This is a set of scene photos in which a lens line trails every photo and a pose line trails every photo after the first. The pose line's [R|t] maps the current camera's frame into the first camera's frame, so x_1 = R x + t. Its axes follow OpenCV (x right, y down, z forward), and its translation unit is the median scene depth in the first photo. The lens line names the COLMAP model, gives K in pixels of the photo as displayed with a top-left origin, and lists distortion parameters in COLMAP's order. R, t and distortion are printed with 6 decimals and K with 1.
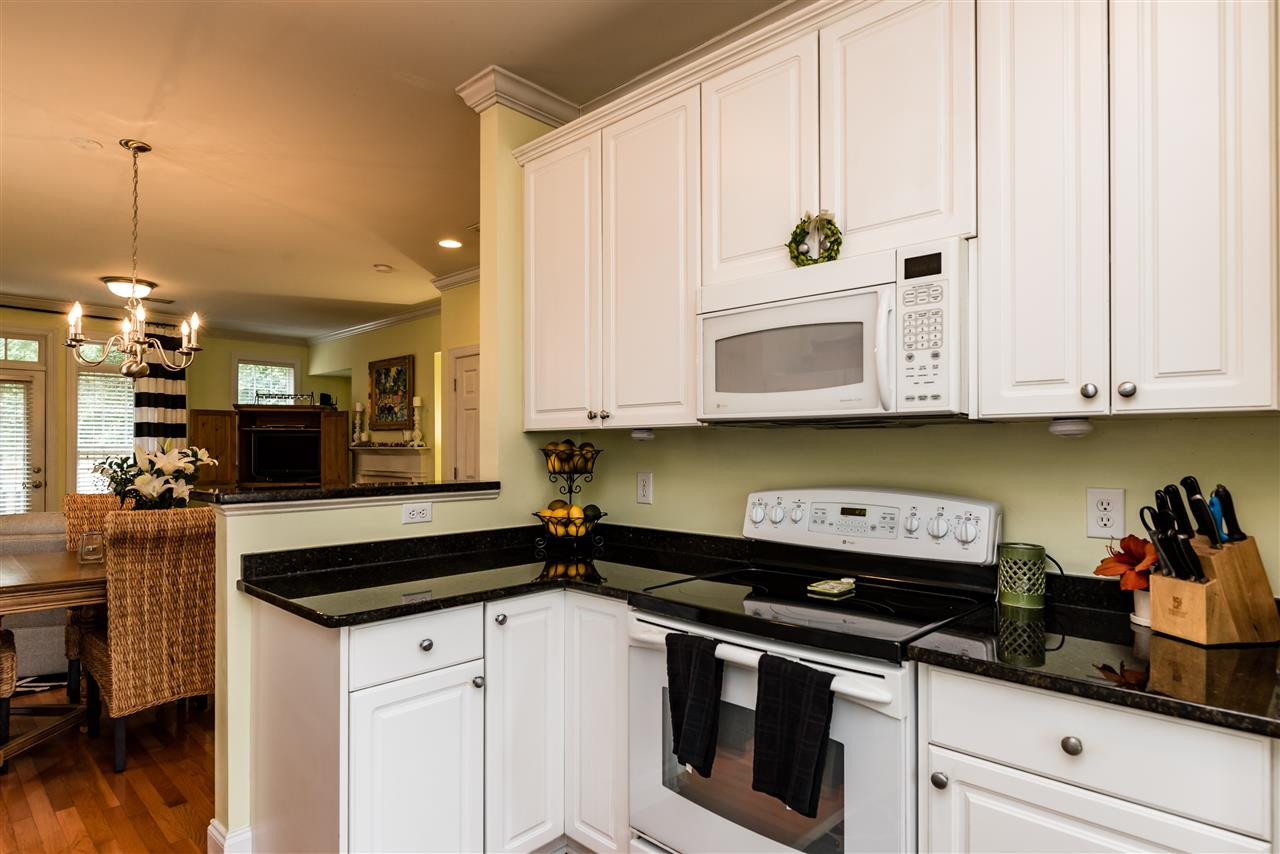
lens RADIAL K [[701.2, 0, 644.0], [0, 701.2, 441.7], [0, 0, 1]] dist [0.005040, 0.000832]
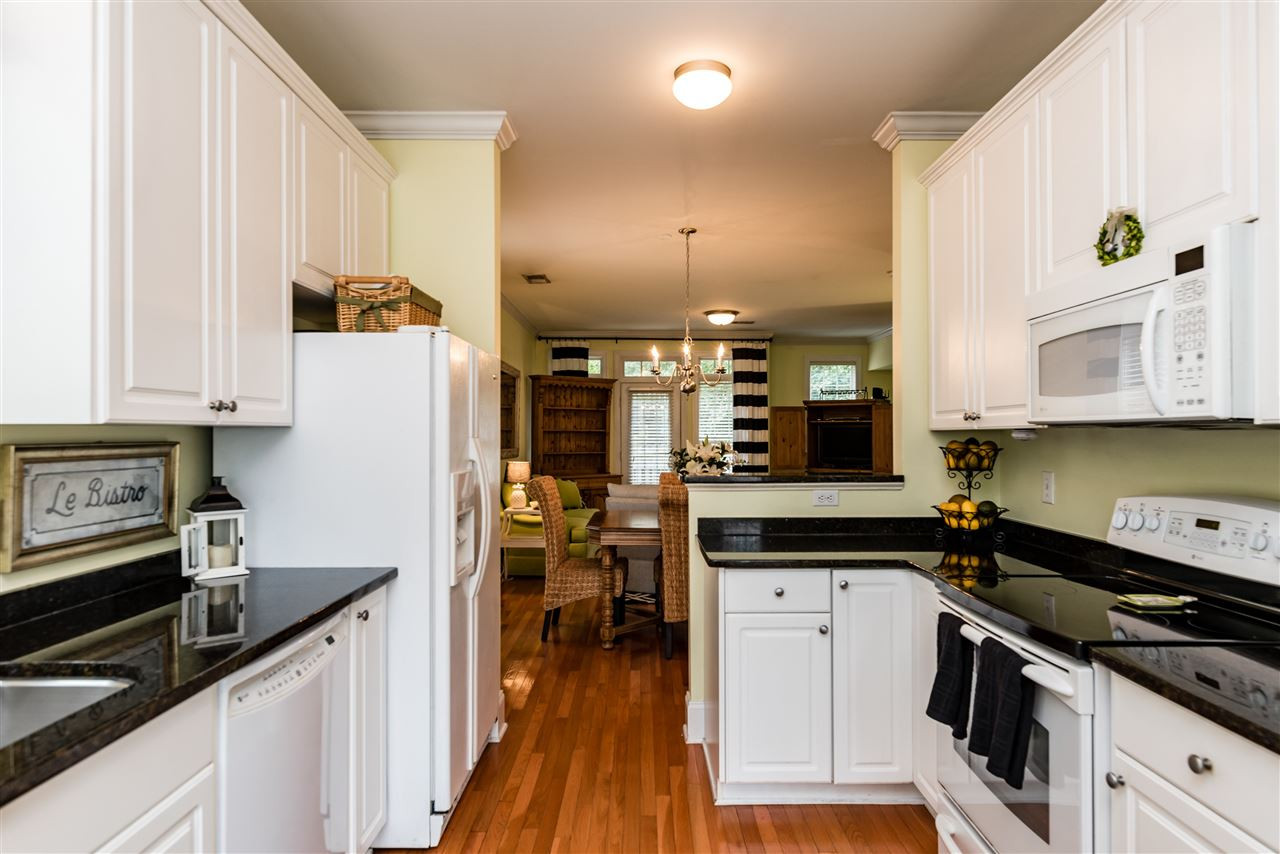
lens RADIAL K [[744.5, 0, 640.0], [0, 744.5, 427.0], [0, 0, 1]] dist [-0.004595, -0.001934]
pose [[0.683777, -0.008674, -0.729639, 0.443258], [0.007947, 0.999959, -0.004440, -0.022166], [0.729647, -0.002762, 0.683818, -0.150069]]
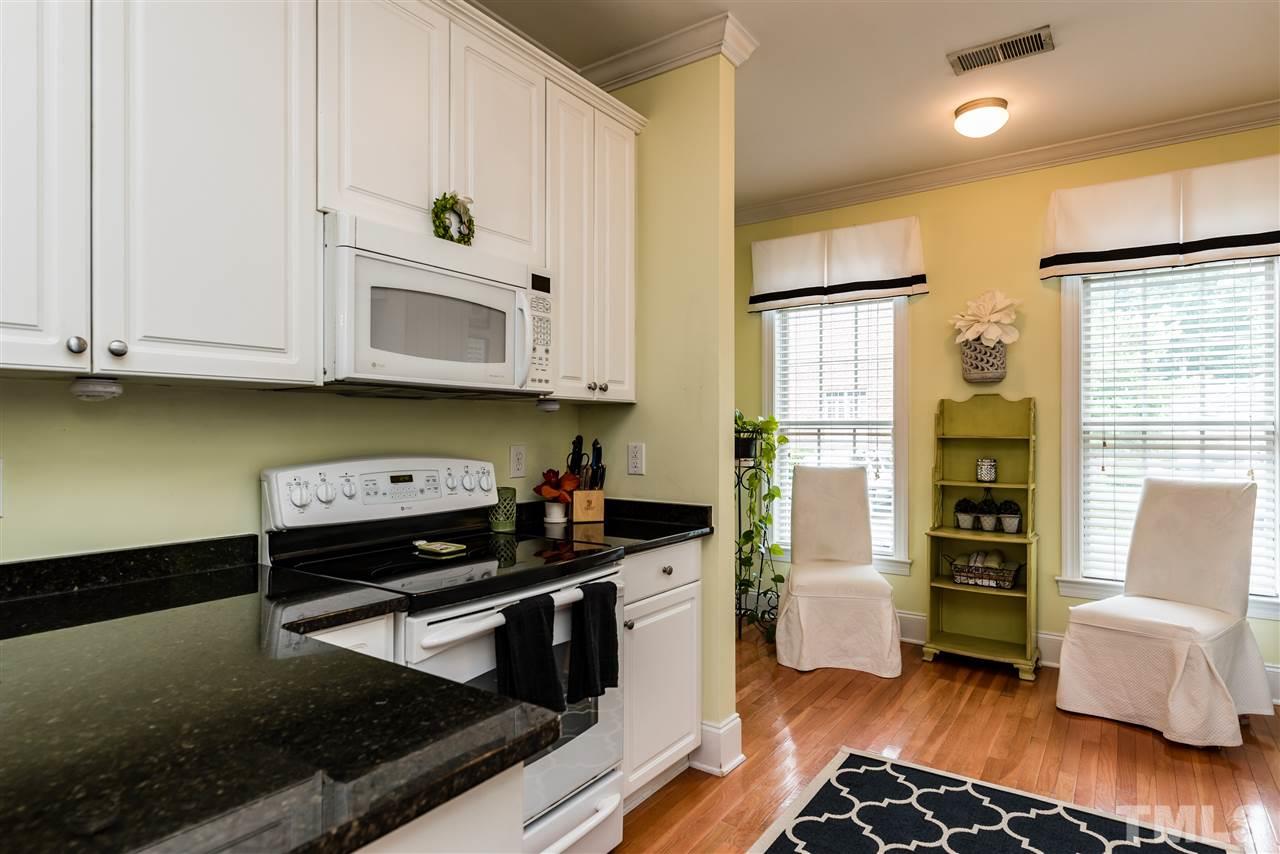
lens RADIAL K [[694.7, 0, 664.1], [0, 694.7, 427.8], [0, 0, 1]] dist [0.002737, 0.000590]
pose [[-0.157536, 0.002856, 0.987509, -0.695100], [-0.008931, 0.999951, -0.004317, 0.023128], [-0.987473, -0.009499, -0.157503, 0.700772]]
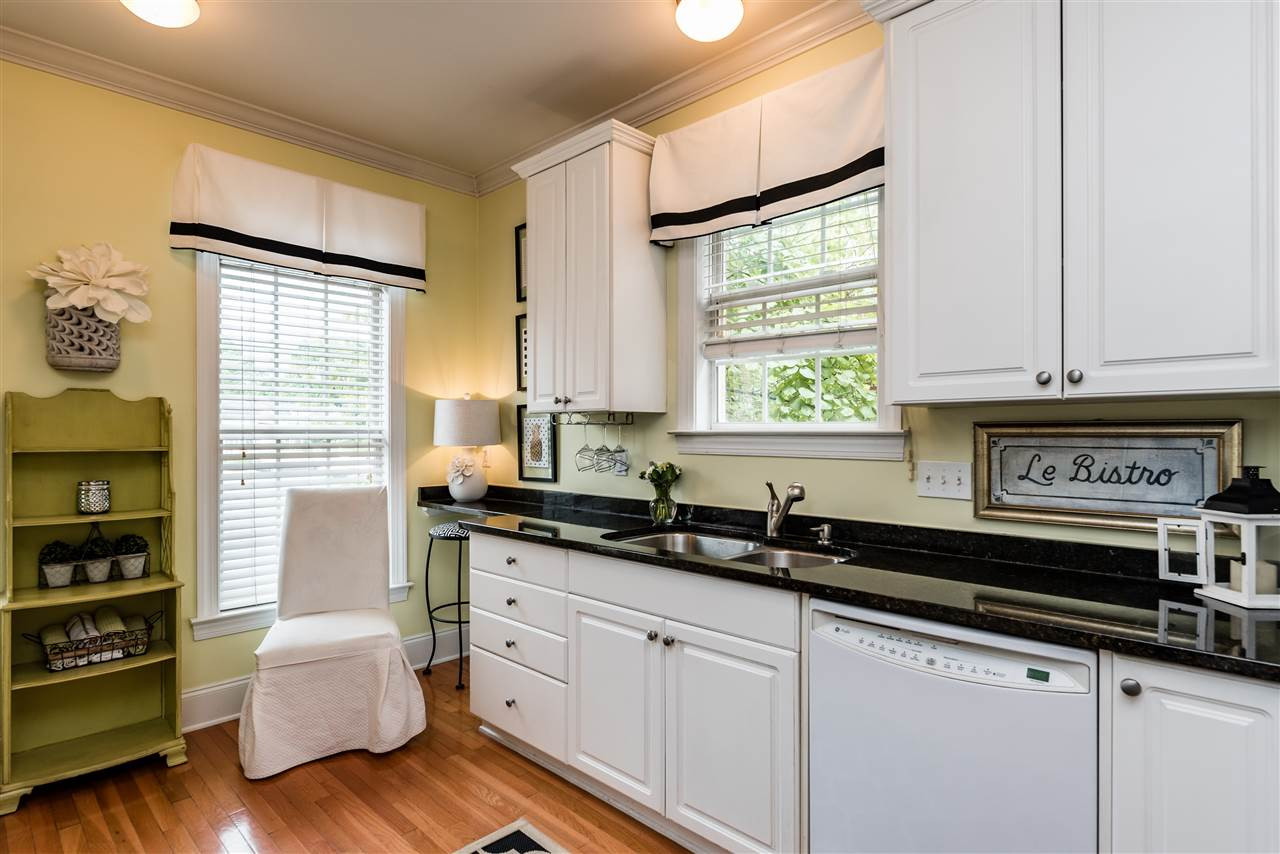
lens RADIAL K [[659.8, 0, 640.0], [0, 659.8, 427.0], [0, 0, 1]] dist [-0.020395, -0.000304]
pose [[-0.999995, -0.001602, 0.002543, -0.085950], [-0.001642, 0.999873, -0.015851, 0.008678], [-0.002517, -0.015856, -0.999871, 0.772617]]
